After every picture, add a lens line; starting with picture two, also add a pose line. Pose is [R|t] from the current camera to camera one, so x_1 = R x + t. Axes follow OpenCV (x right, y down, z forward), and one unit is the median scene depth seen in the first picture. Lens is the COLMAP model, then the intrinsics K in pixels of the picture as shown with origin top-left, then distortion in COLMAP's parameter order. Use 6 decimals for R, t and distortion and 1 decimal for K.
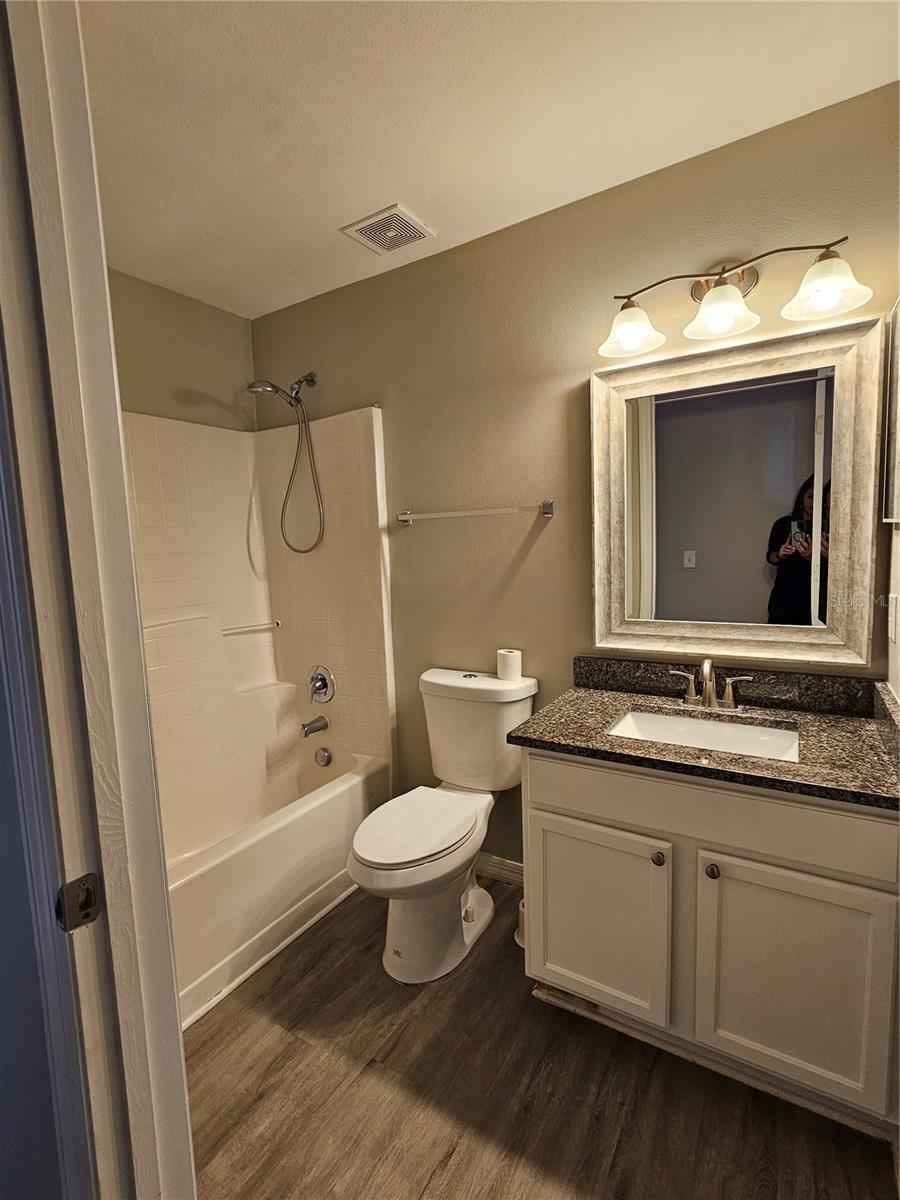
lens RADIAL K [[567.3, 0, 440.1], [0, 567.3, 605.3], [0, 0, 1]] dist [-0.003743, 0.005743]
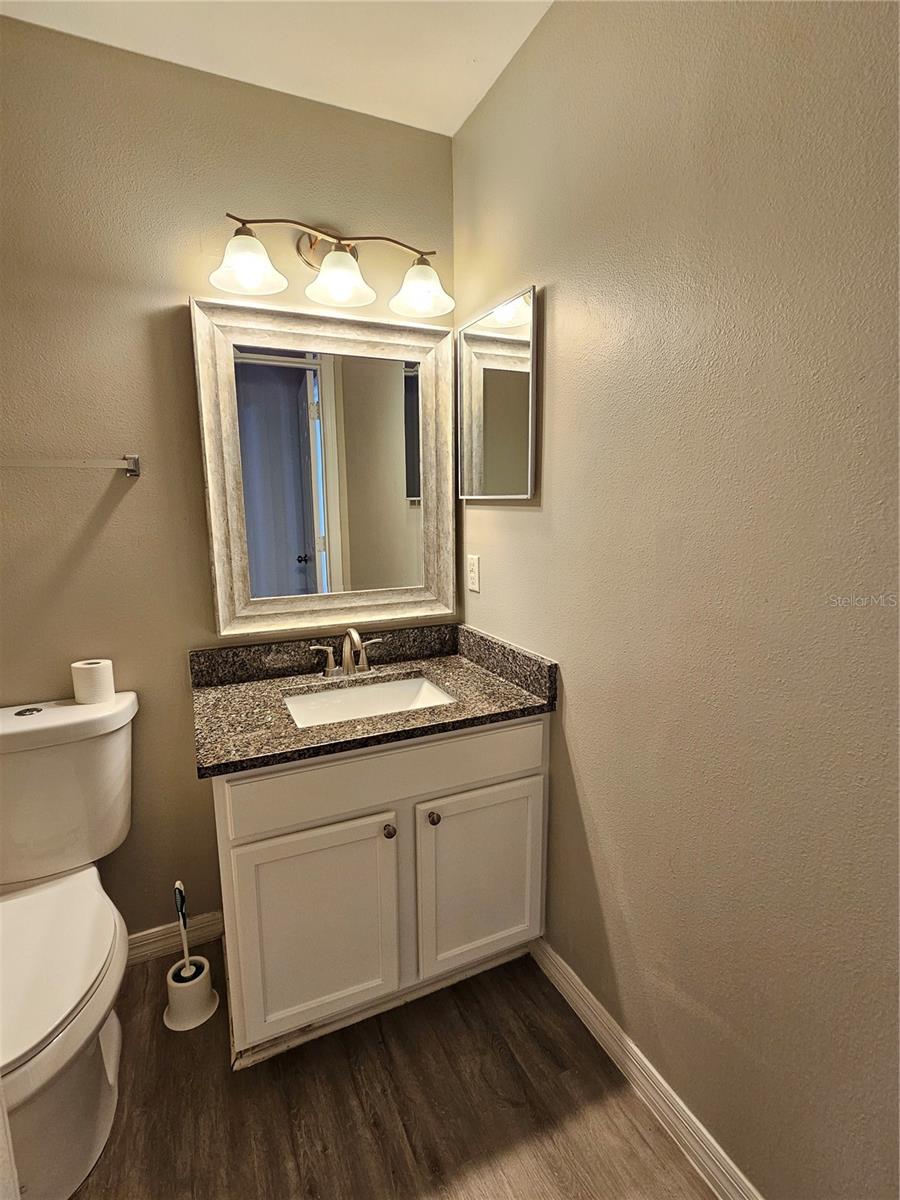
lens RADIAL K [[567.3, 0, 440.1], [0, 567.3, 605.3], [0, 0, 1]] dist [-0.003743, 0.005743]
pose [[0.556668, -0.116007, 0.822595, -0.273549], [0.084743, 0.992966, 0.082687, -0.016754], [-0.826401, 0.023680, 0.562583, 0.293927]]
